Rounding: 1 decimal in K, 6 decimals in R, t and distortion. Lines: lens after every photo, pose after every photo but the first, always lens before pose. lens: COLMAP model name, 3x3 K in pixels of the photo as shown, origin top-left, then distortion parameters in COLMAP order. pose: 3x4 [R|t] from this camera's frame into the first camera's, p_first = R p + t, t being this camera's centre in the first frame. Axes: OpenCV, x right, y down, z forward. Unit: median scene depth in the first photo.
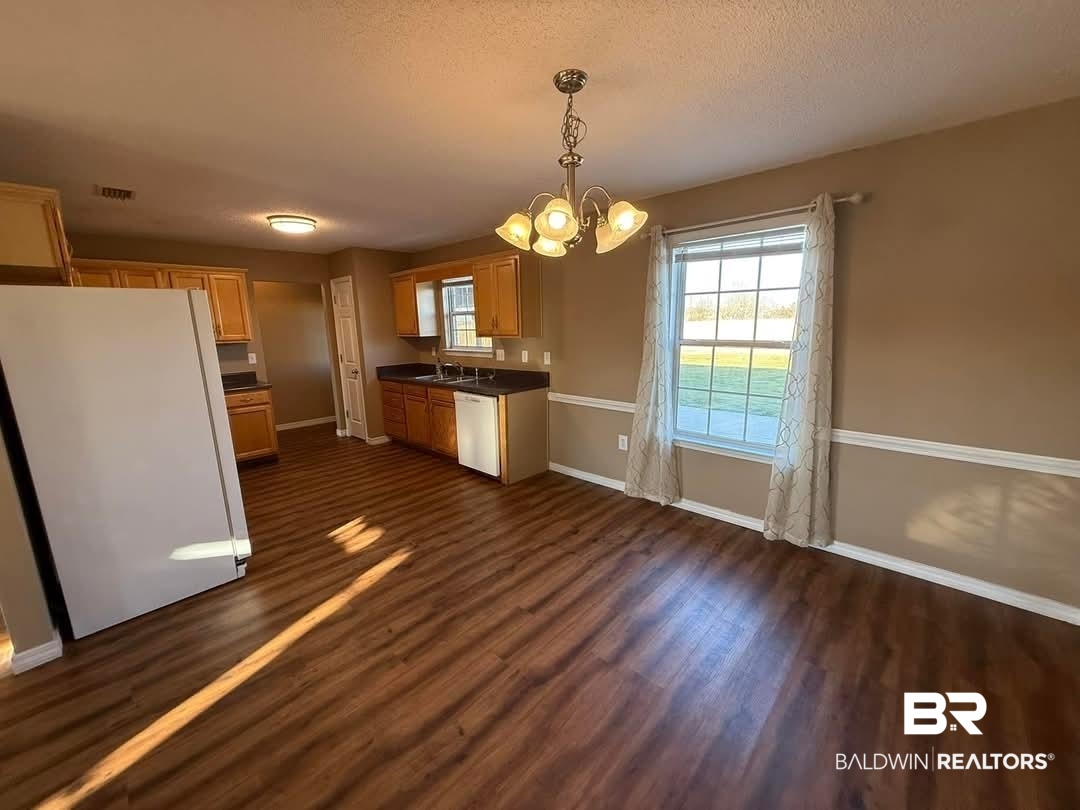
lens RADIAL K [[429.8, 0, 535.0], [0, 429.8, 406.2], [0, 0, 1]] dist [-0.002783, -0.000028]
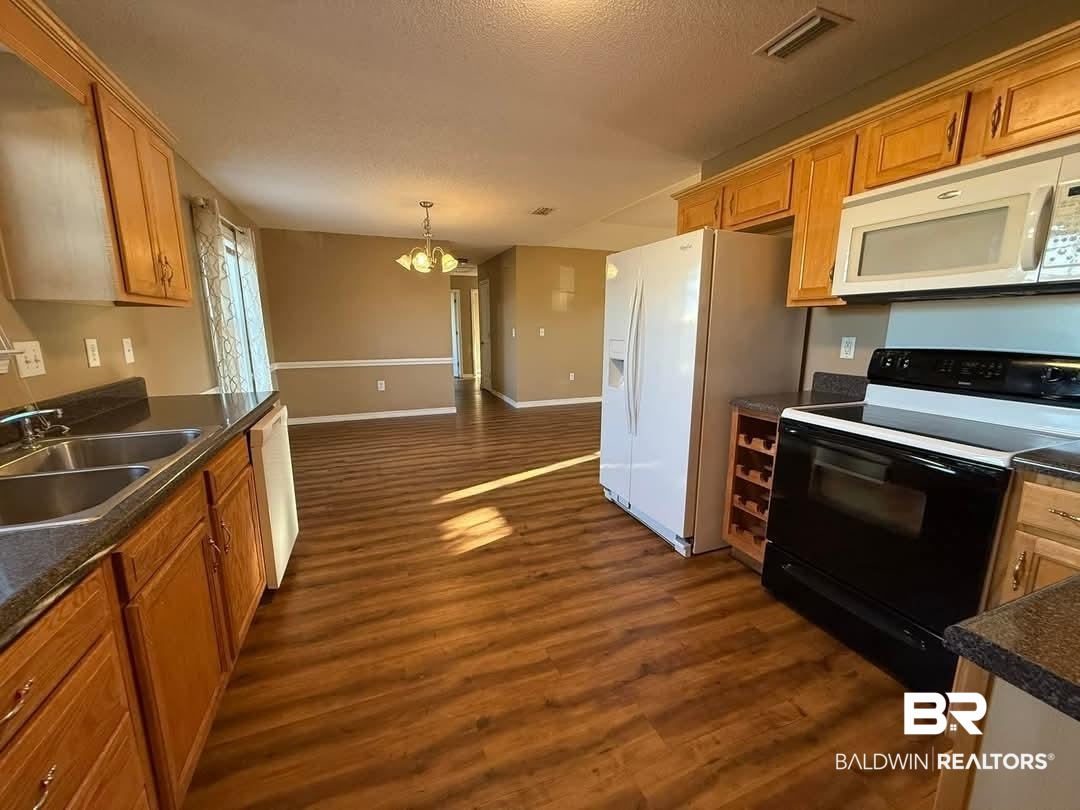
lens RADIAL K [[429.8, 0, 534.3], [0, 429.8, 405.2], [0, 0, 1]] dist [-0.002783, -0.000028]
pose [[-0.903563, -0.035963, 0.426944, -0.824183], [0.122188, 0.933462, 0.337222, -0.215931], [-0.410664, 0.356868, -0.839047, 1.651363]]
